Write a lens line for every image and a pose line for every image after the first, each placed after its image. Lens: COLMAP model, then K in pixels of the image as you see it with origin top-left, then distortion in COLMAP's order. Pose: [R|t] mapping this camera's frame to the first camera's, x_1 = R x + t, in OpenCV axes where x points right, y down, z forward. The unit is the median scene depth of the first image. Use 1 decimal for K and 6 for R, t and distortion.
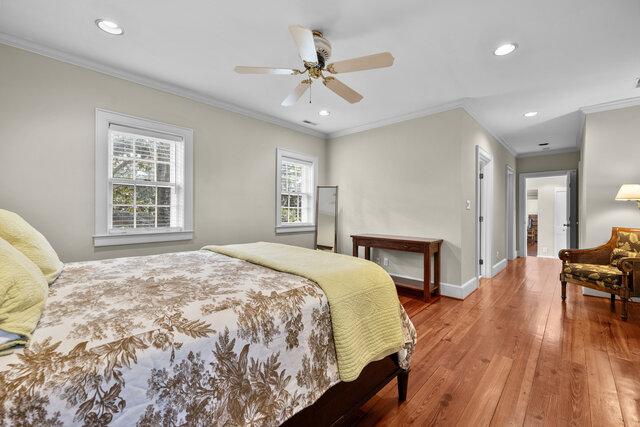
lens RADIAL K [[262.9, 0, 317.9], [0, 262.9, 213.9], [0, 0, 1]] dist [0.004813, -0.000048]
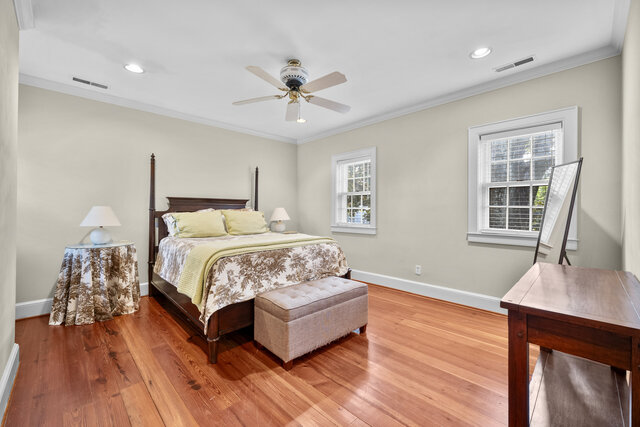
lens RADIAL K [[262.9, 0, 321.8], [0, 262.9, 208.7], [0, 0, 1]] dist [0.004813, -0.000048]
pose [[-0.031663, -0.013290, -0.999410, 0.529082], [-0.013493, 0.999826, -0.012868, -0.004833], [0.999408, 0.013078, -0.031836, 0.523315]]
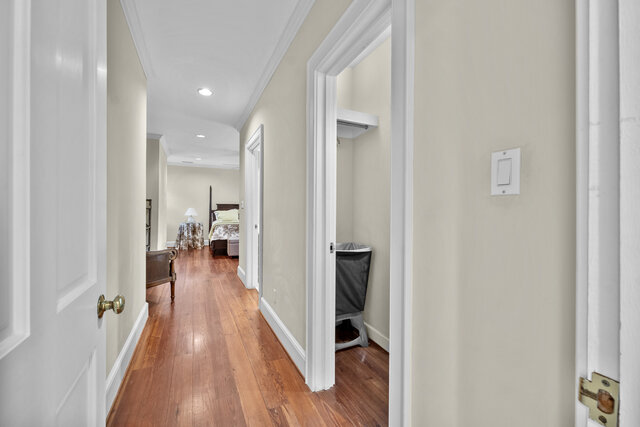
lens RADIAL K [[262.9, 0, 321.6], [0, 262.9, 209.6], [0, 0, 1]] dist [0.004813, -0.000048]
pose [[-0.347168, -0.008575, -0.937764, 1.254861], [-0.019565, 0.999807, -0.001900, -0.015047], [0.937599, 0.017688, -0.347269, 1.409001]]
